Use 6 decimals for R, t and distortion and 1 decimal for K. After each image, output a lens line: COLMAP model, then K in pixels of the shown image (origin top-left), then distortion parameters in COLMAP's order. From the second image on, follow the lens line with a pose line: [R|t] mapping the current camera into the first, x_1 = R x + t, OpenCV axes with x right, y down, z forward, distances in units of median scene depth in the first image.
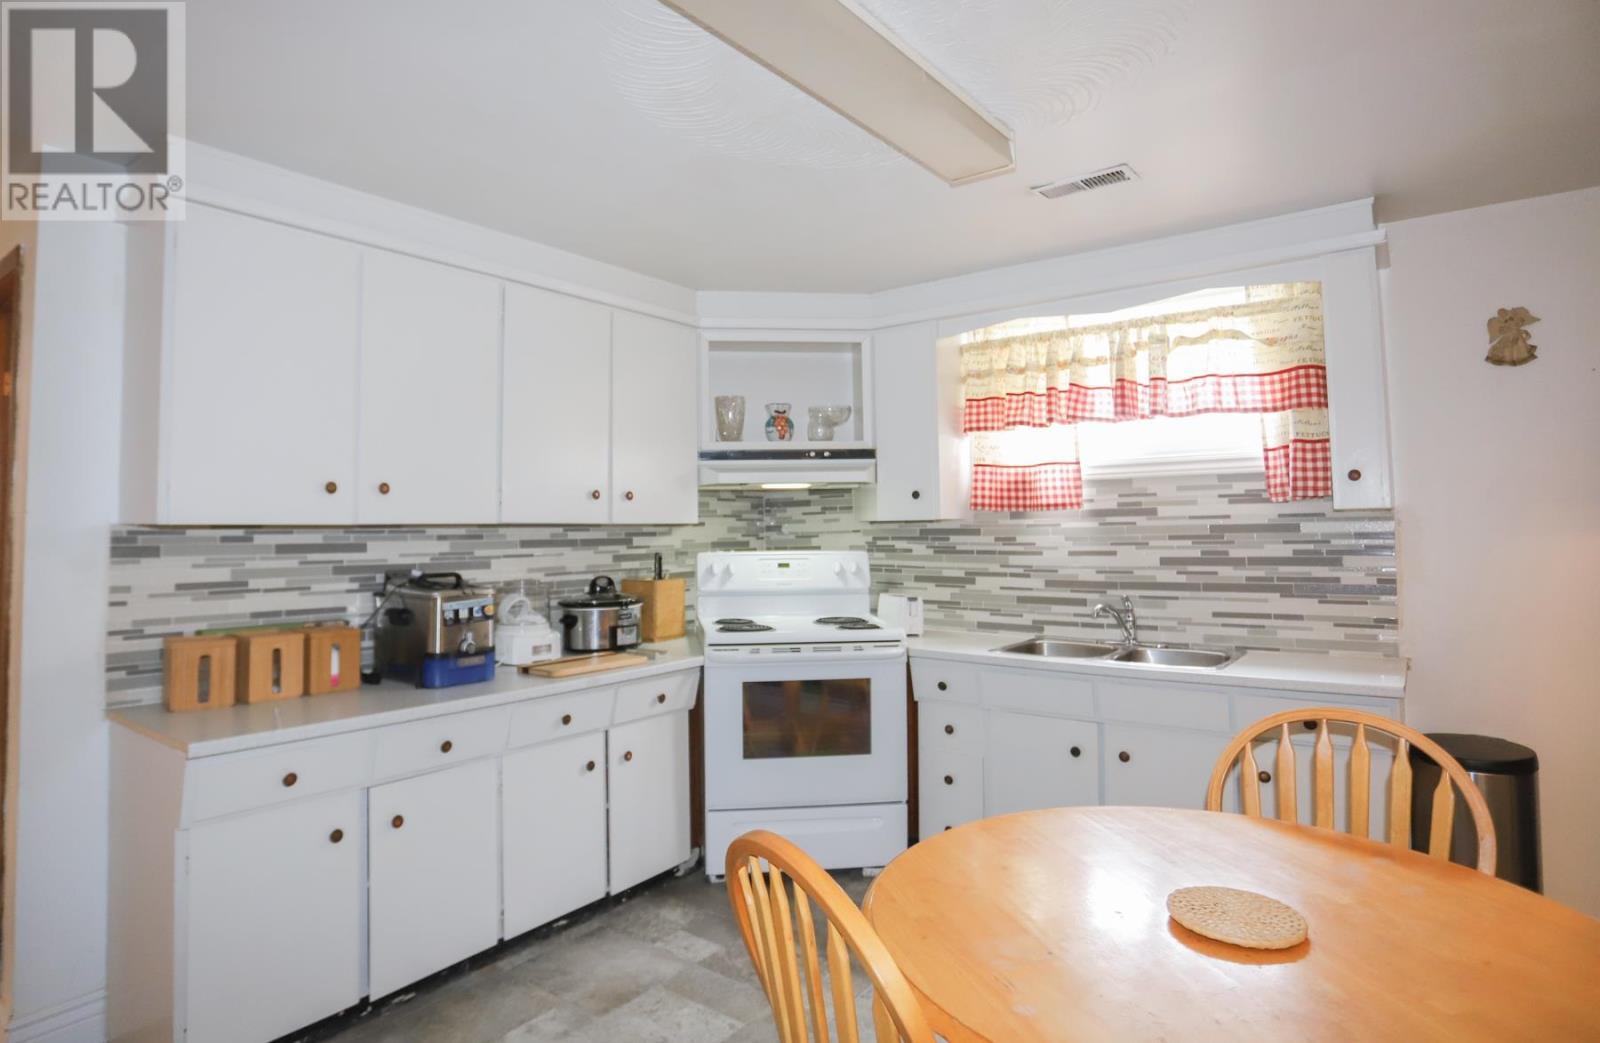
lens RADIAL K [[912.2, 0, 803.8], [0, 912.2, 496.7], [0, 0, 1]] dist [0.000871, 0.000965]
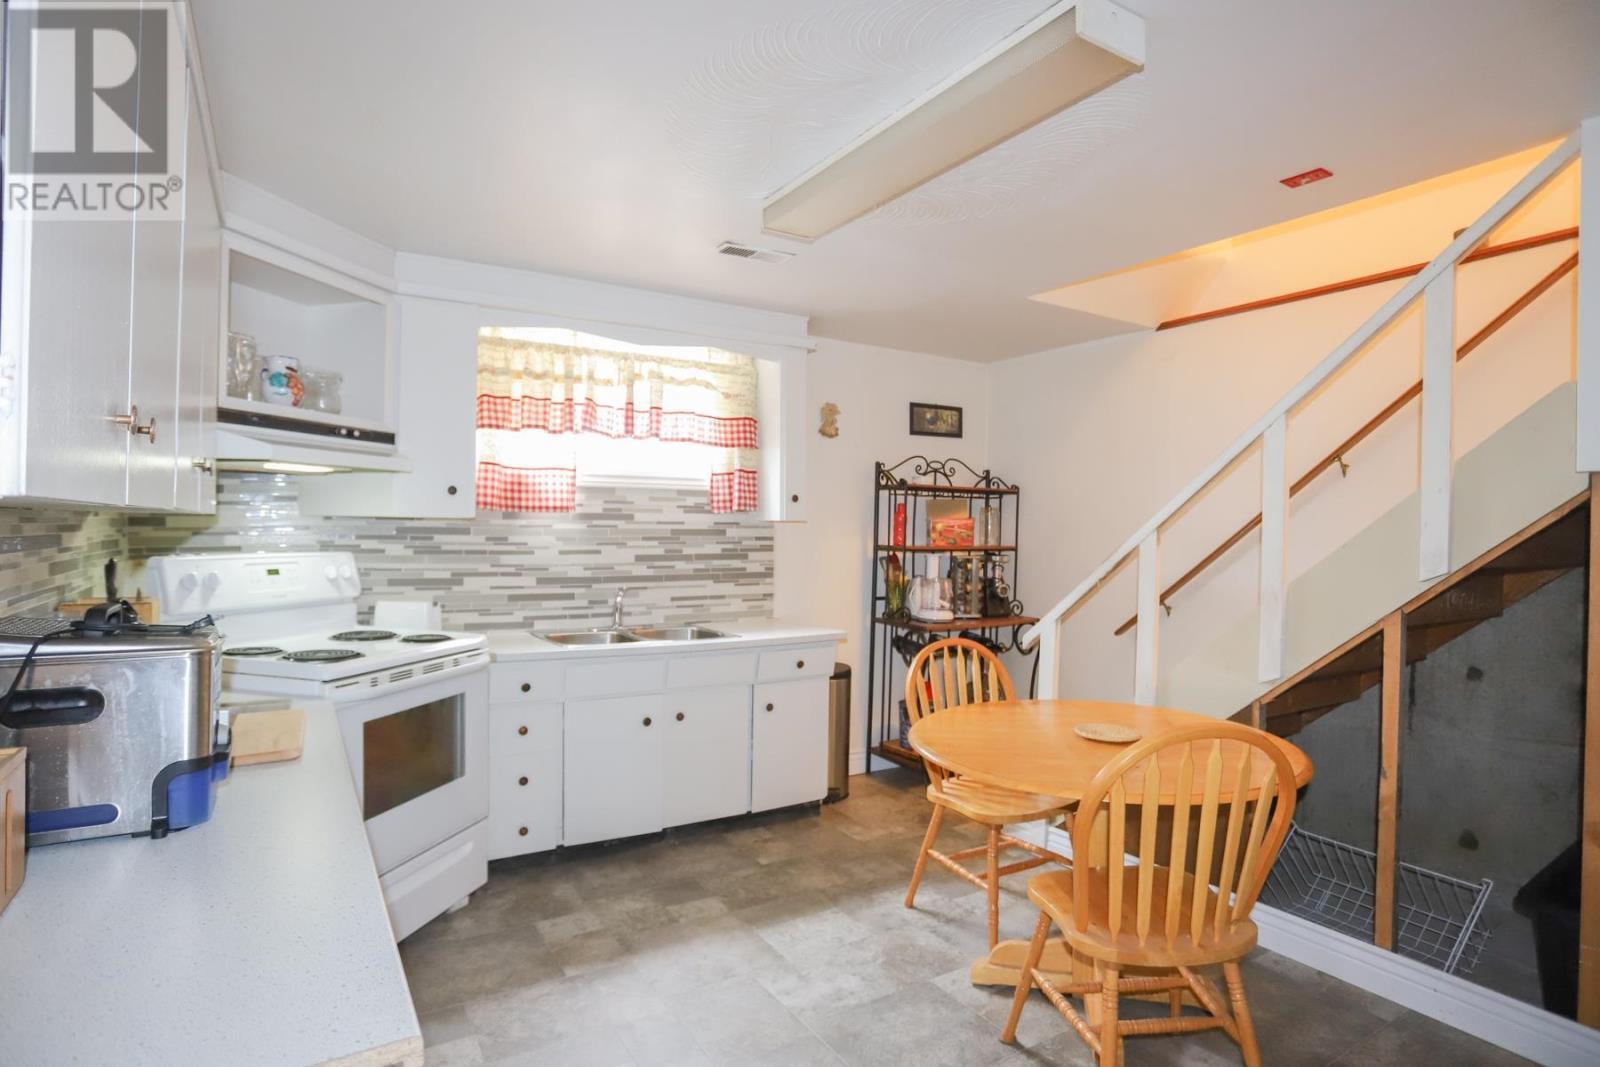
lens RADIAL K [[841.3, 0, 794.2], [0, 841.3, 539.8], [0, 0, 1]] dist [-0.028826, 0.000321]
pose [[0.386445, 0.003616, 0.922306, -0.538316], [-0.050775, 0.998559, 0.017360, 0.015978], [-0.920914, -0.053539, 0.386071, 0.368318]]
